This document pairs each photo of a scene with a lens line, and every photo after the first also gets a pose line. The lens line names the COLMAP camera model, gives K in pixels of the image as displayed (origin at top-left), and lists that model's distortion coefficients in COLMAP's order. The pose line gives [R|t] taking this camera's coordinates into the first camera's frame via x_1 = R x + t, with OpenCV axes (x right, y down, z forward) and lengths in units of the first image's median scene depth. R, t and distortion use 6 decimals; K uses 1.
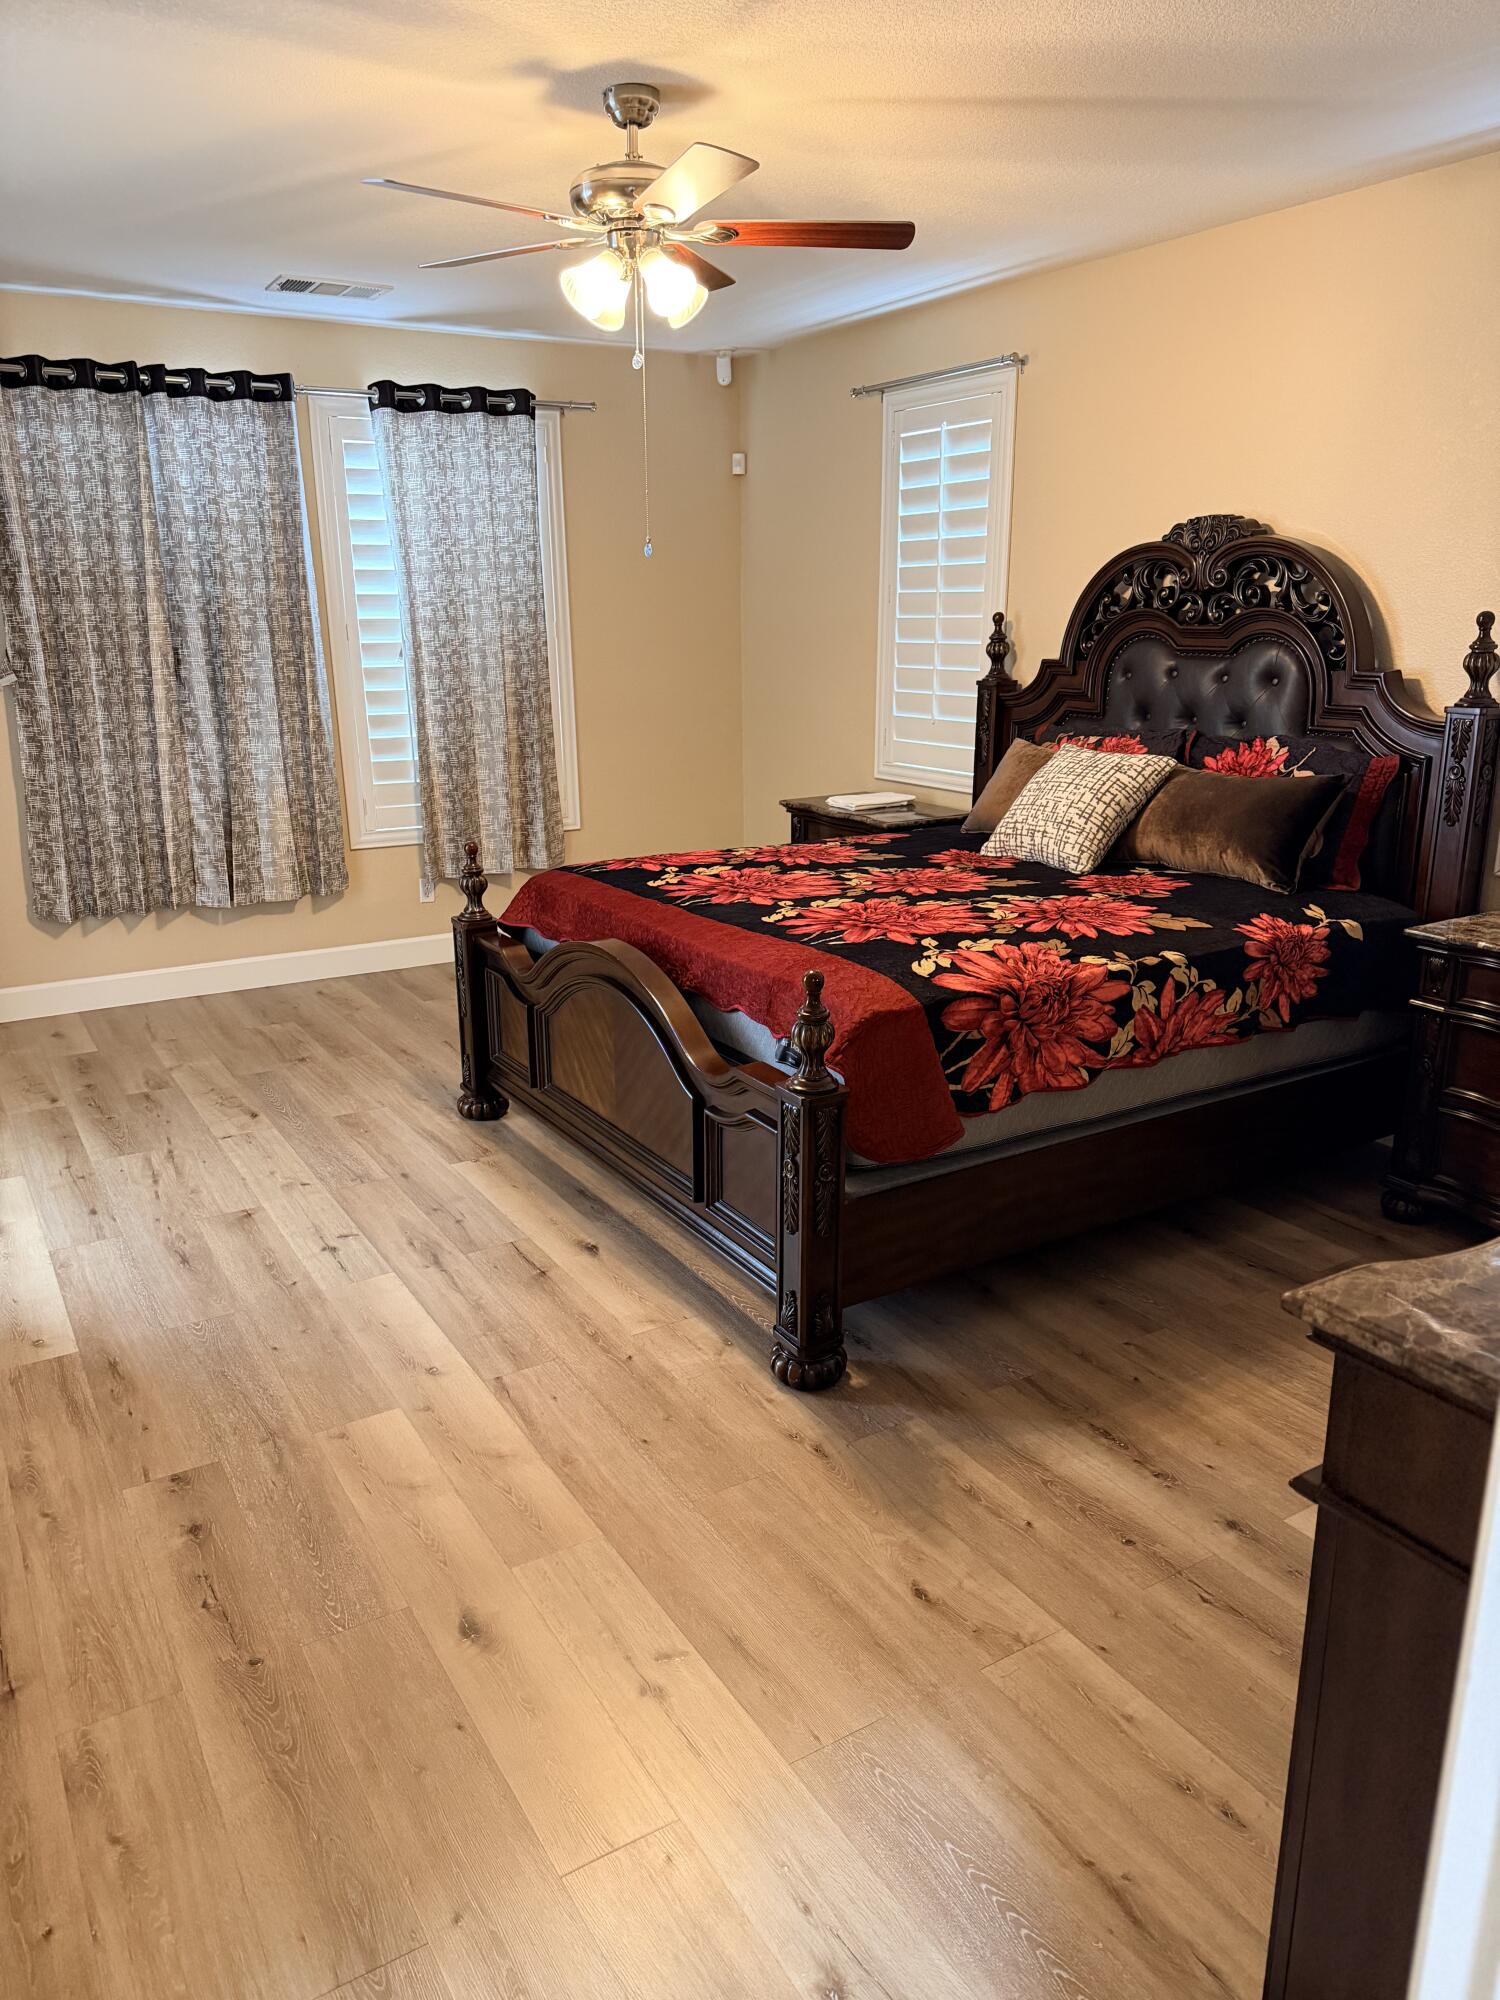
lens RADIAL K [[1437.0, 0, 733.5], [0, 1437.0, 1011.3], [0, 0, 1]] dist [0.036721, -0.046684]
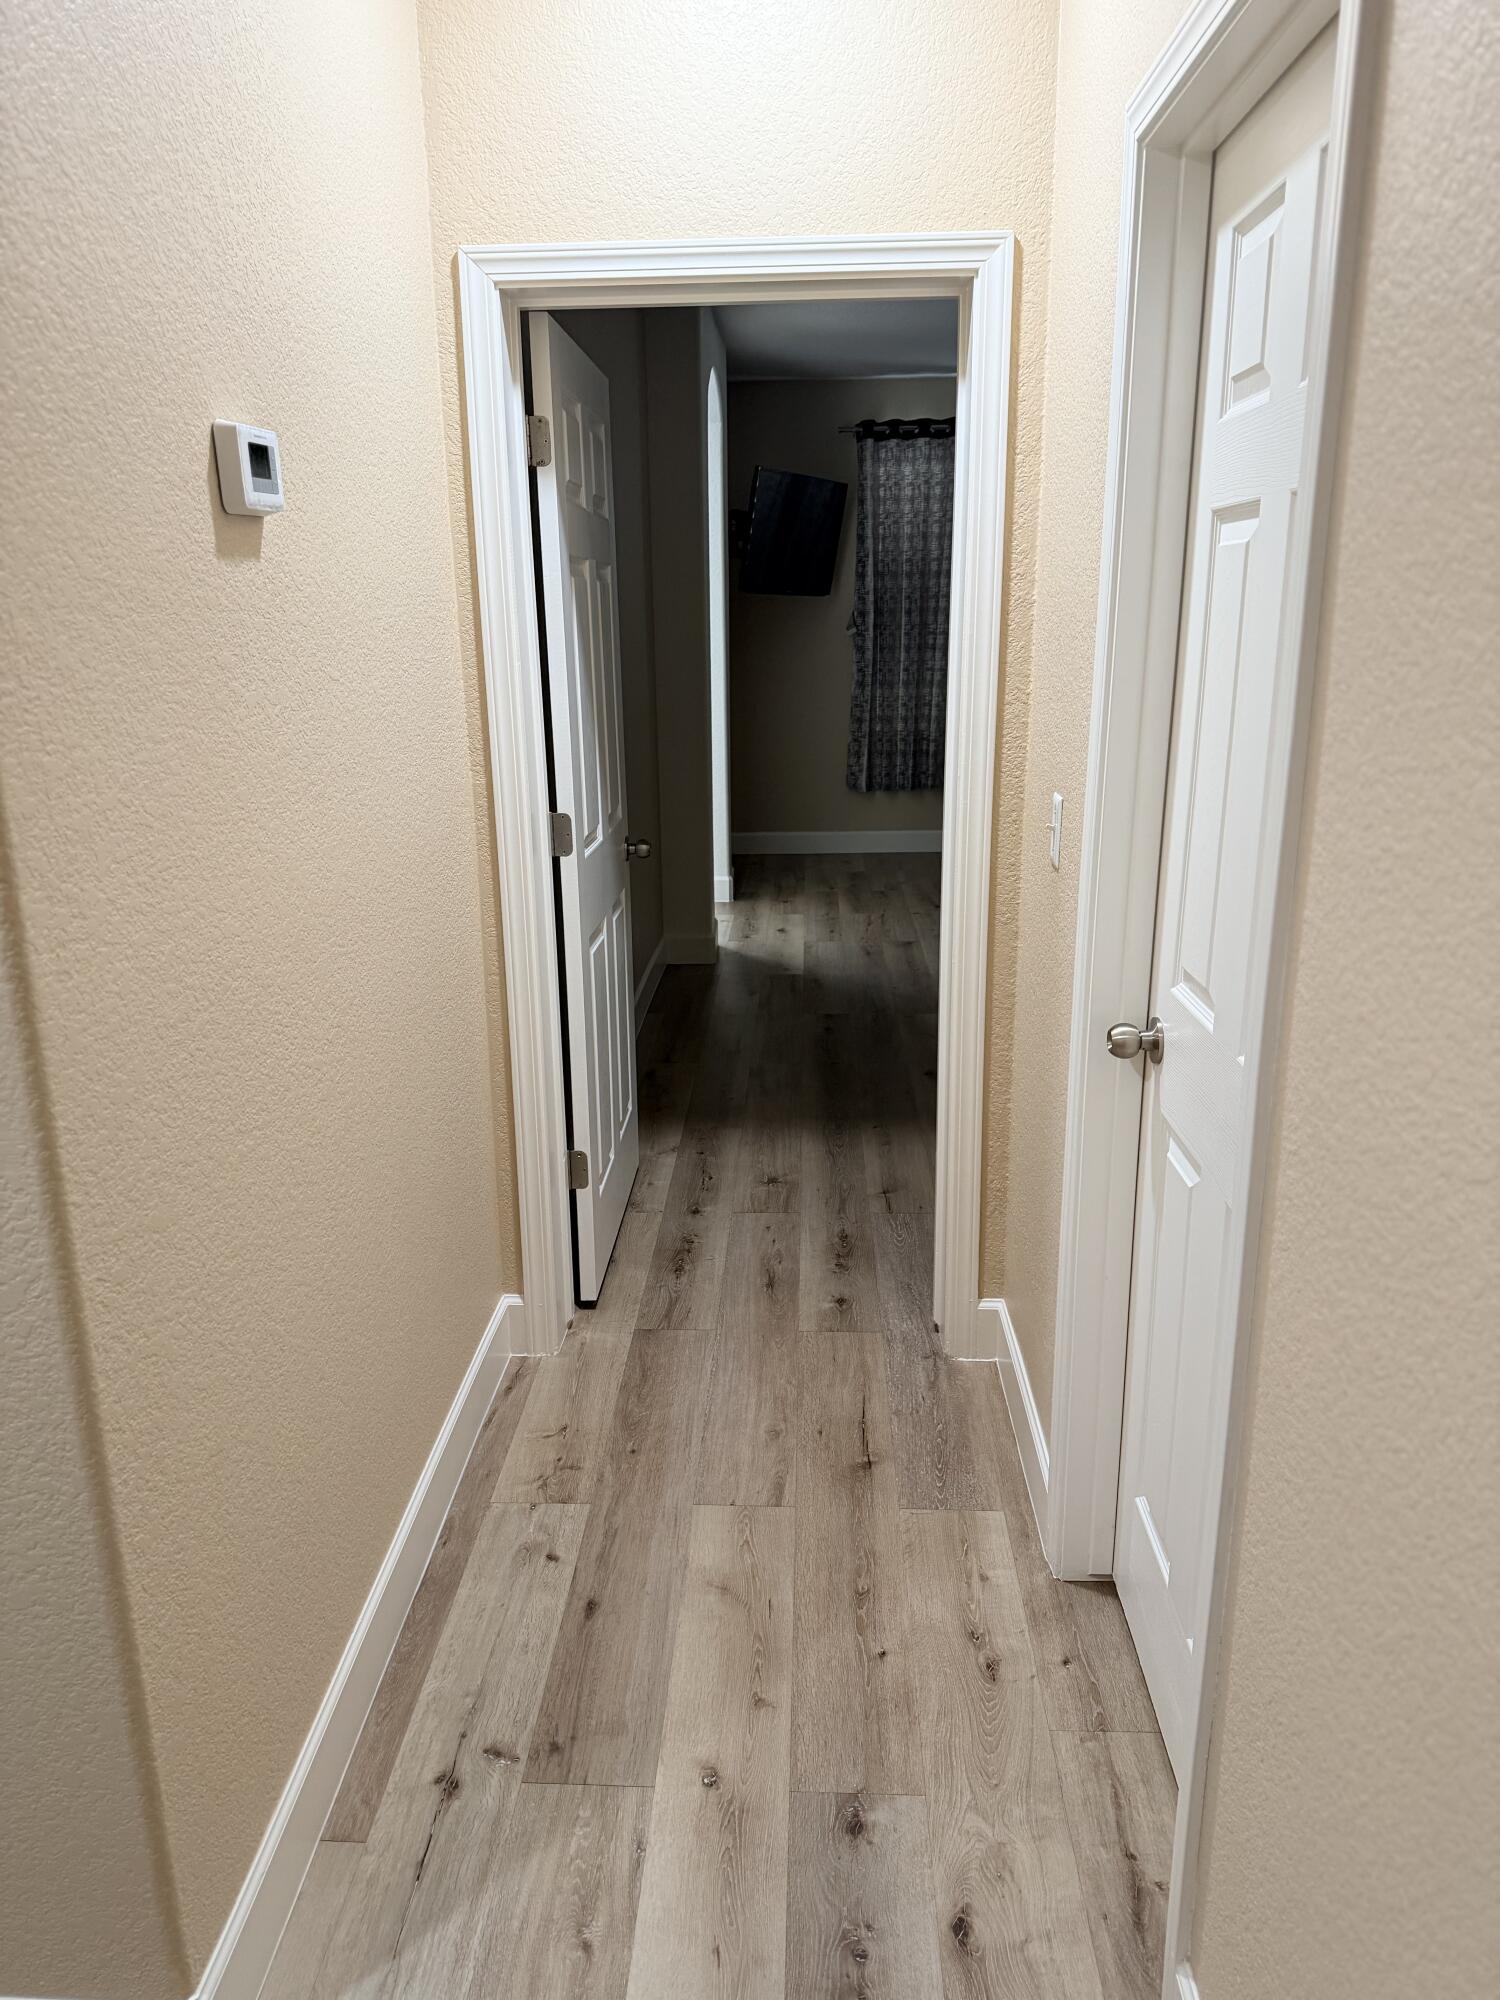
lens RADIAL K [[1437.0, 0, 741.9], [0, 1437.0, 1004.3], [0, 0, 1]] dist [0.036721, -0.046684]
pose [[0.840510, 0.140399, -0.523289, 0.261723], [-0.133252, 0.989742, 0.051520, 0.101518], [0.525154, 0.026427, 0.850597, -0.360932]]
